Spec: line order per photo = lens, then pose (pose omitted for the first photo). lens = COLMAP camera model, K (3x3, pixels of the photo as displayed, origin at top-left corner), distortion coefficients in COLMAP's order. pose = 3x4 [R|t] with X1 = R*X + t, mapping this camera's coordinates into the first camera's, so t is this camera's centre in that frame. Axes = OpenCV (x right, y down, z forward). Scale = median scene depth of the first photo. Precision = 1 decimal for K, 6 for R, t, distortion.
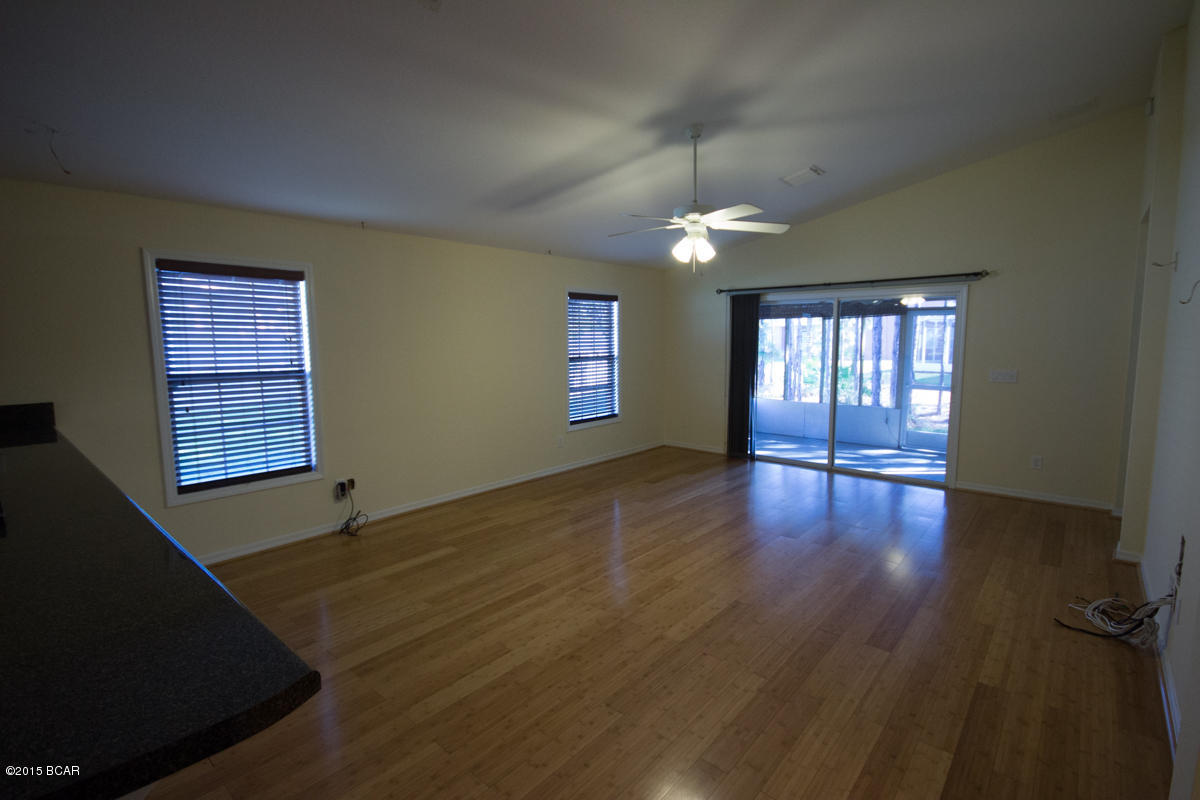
lens RADIAL K [[552.3, 0, 598.3], [0, 552.3, 398.4], [0, 0, 1]] dist [-0.004721, -0.004939]
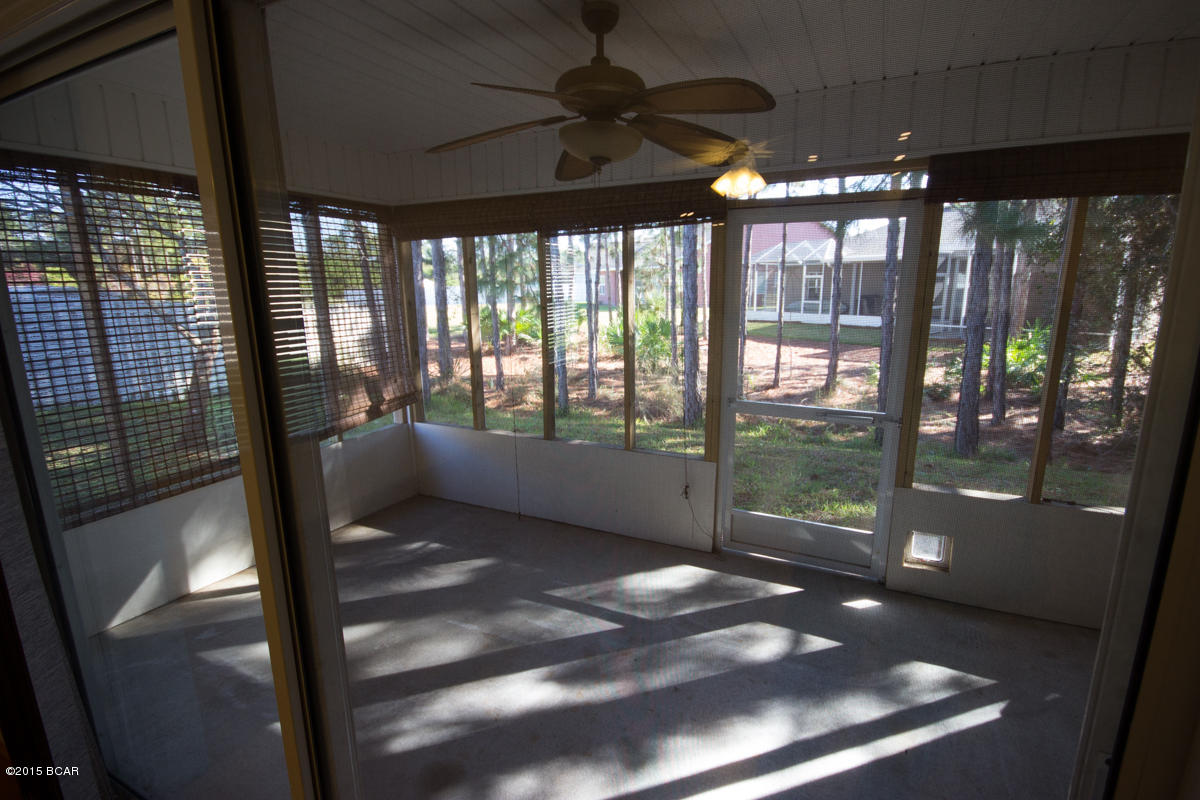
lens RADIAL K [[557.6, 0, 601.5], [0, 557.6, 399.1], [0, 0, 1]] dist [0.009337, -0.010356]
pose [[0.963503, -0.063107, 0.260153, 0.313500], [0.038041, 0.994231, 0.100288, -0.061576], [-0.264981, -0.086732, 0.960345, 0.545475]]
